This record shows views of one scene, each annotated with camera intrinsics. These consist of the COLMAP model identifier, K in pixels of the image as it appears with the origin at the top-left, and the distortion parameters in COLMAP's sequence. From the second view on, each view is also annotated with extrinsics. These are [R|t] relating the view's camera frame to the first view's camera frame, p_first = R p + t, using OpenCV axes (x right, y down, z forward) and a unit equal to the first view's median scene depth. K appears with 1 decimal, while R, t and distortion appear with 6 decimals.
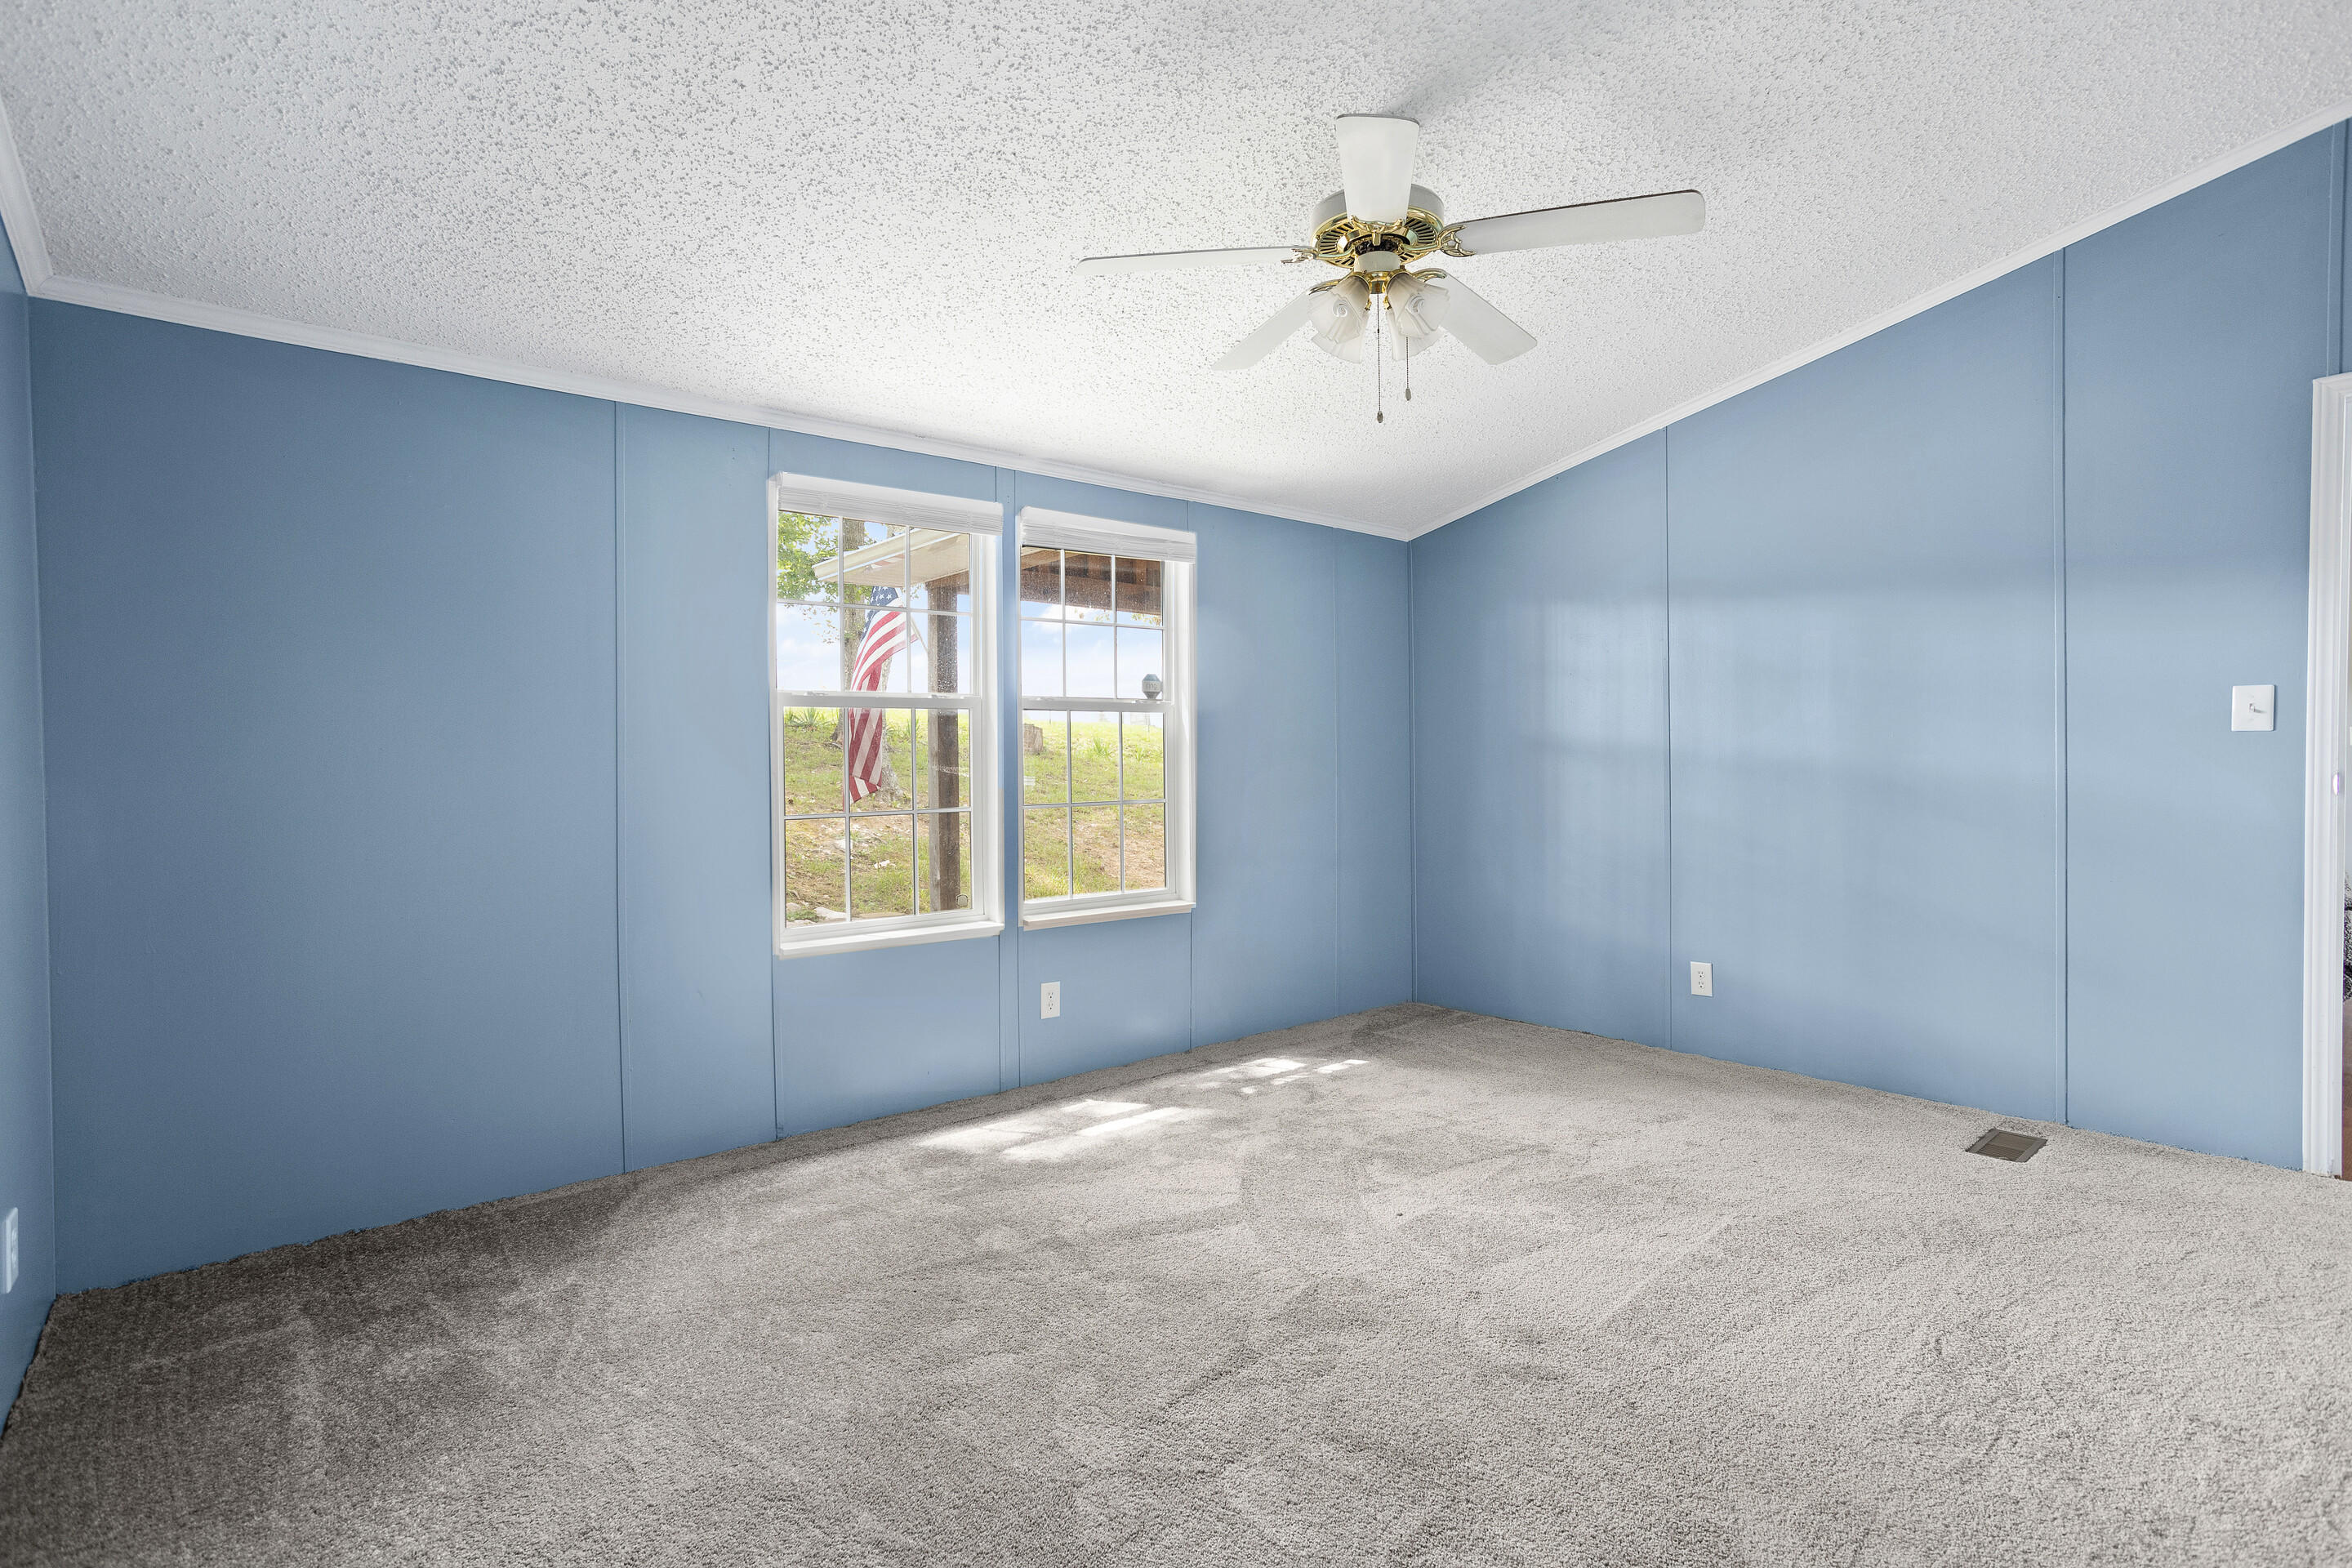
lens RADIAL K [[1205.3, 0, 1176.0], [0, 1205.3, 784.0], [0, 0, 1]] dist [-0.000424, 0.000188]
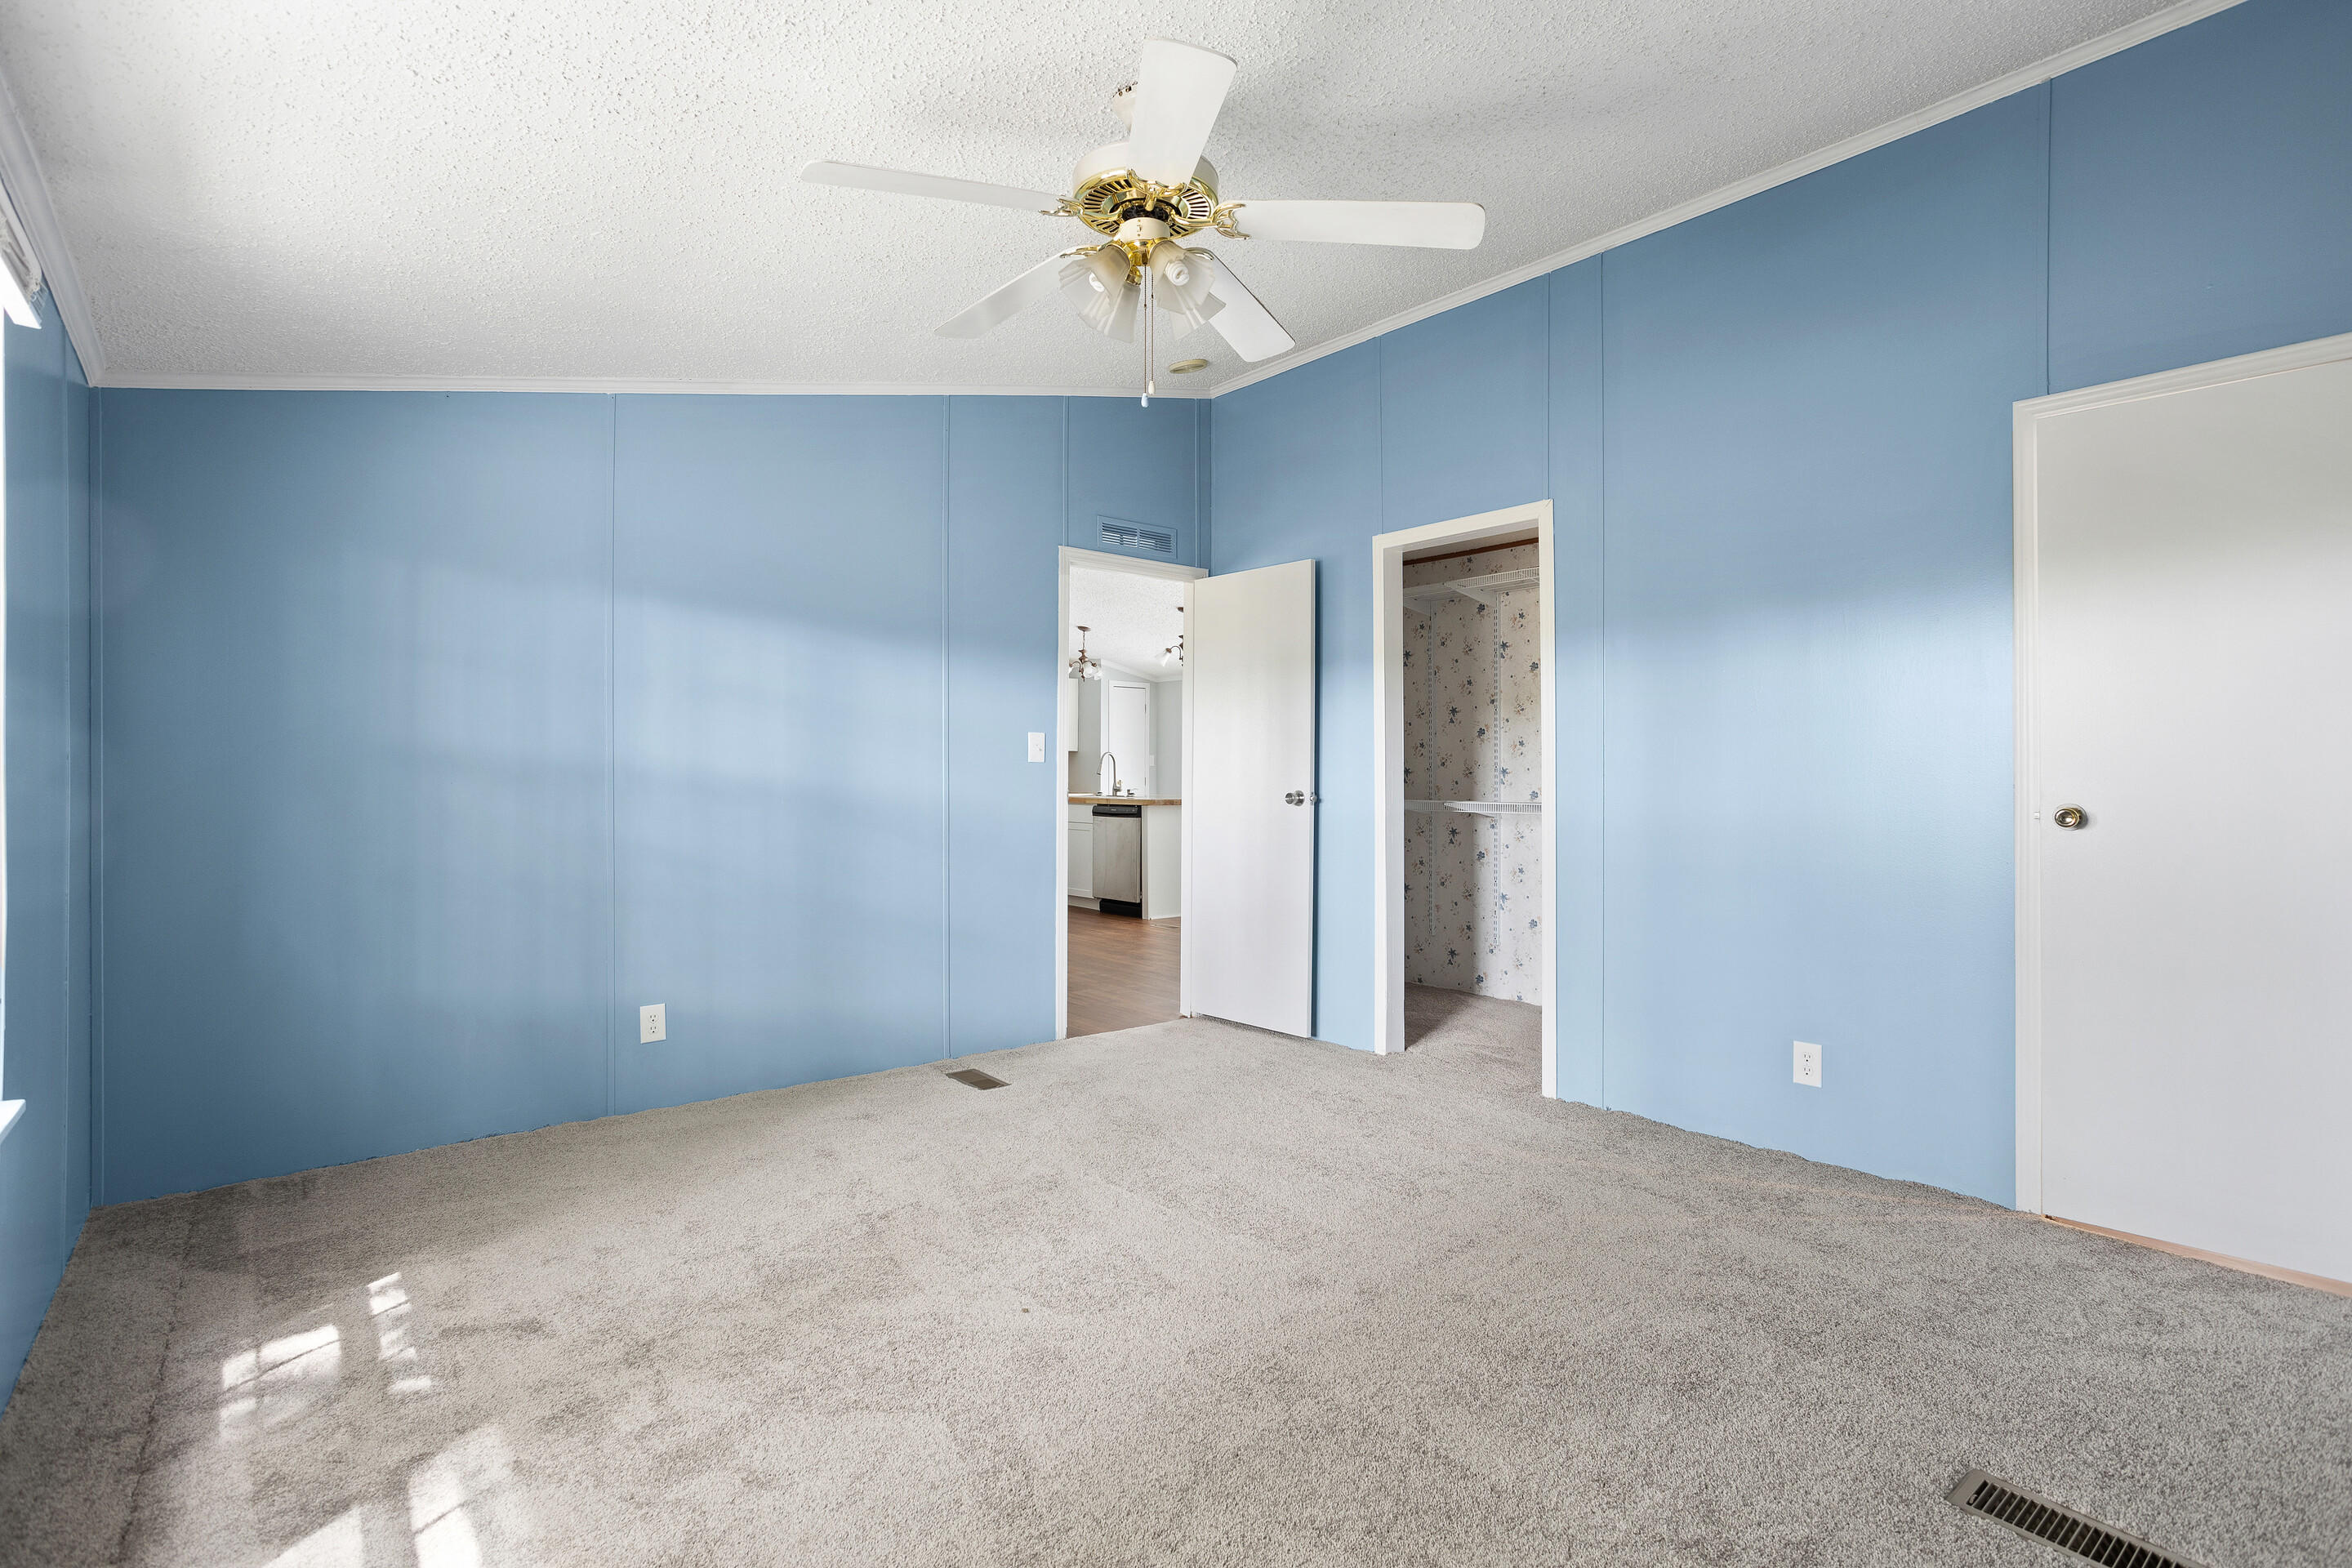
lens RADIAL K [[1172.3, 0, 1178.0], [0, 1172.3, 775.6], [0, 0, 1]] dist [-0.000868, 0.038098]
pose [[0.008523, 0.009129, 0.999922, -0.512230], [0.016823, 0.999816, -0.009271, -0.009260], [-0.999822, 0.016900, 0.008368, 0.700009]]
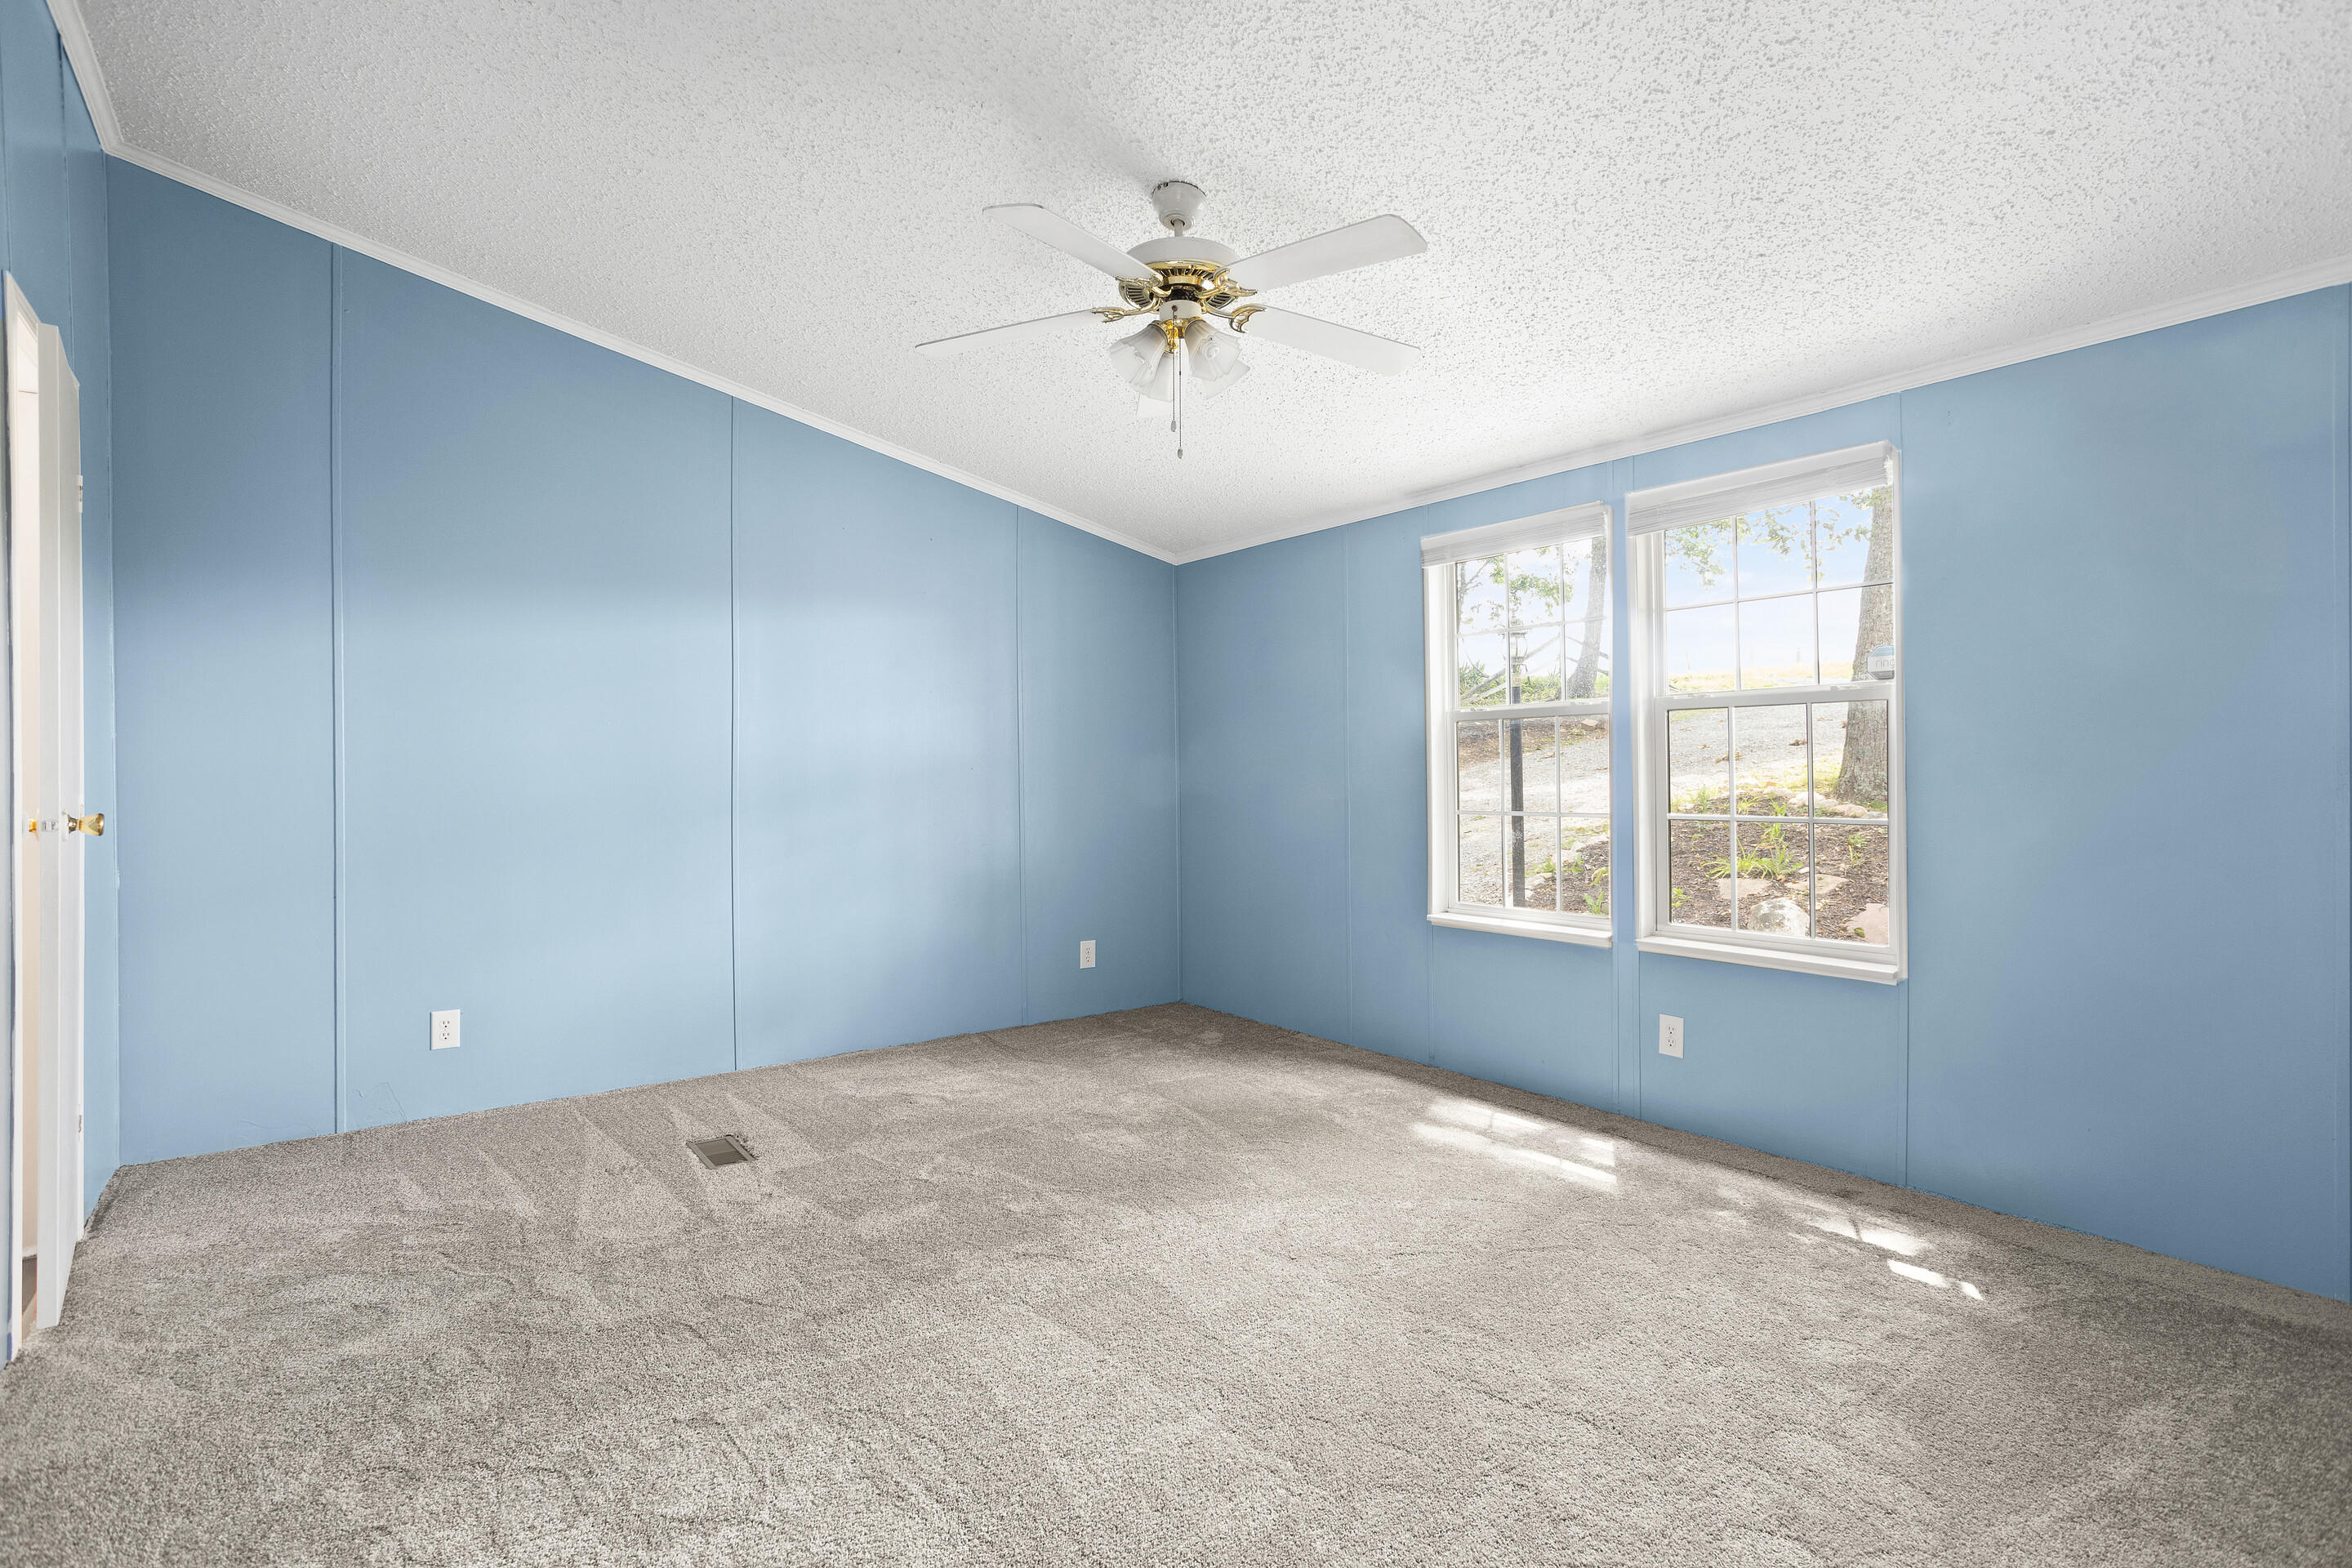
lens RADIAL K [[1172.3, 0, 1178.0], [0, 1172.3, 775.6], [0, 0, 1]] dist [-0.000868, 0.038098]
pose [[-0.050366, 0.015324, -0.998613, 0.867001], [-0.010582, 0.999818, 0.015876, -0.025325], [0.998675, 0.011367, -0.050195, 0.757012]]
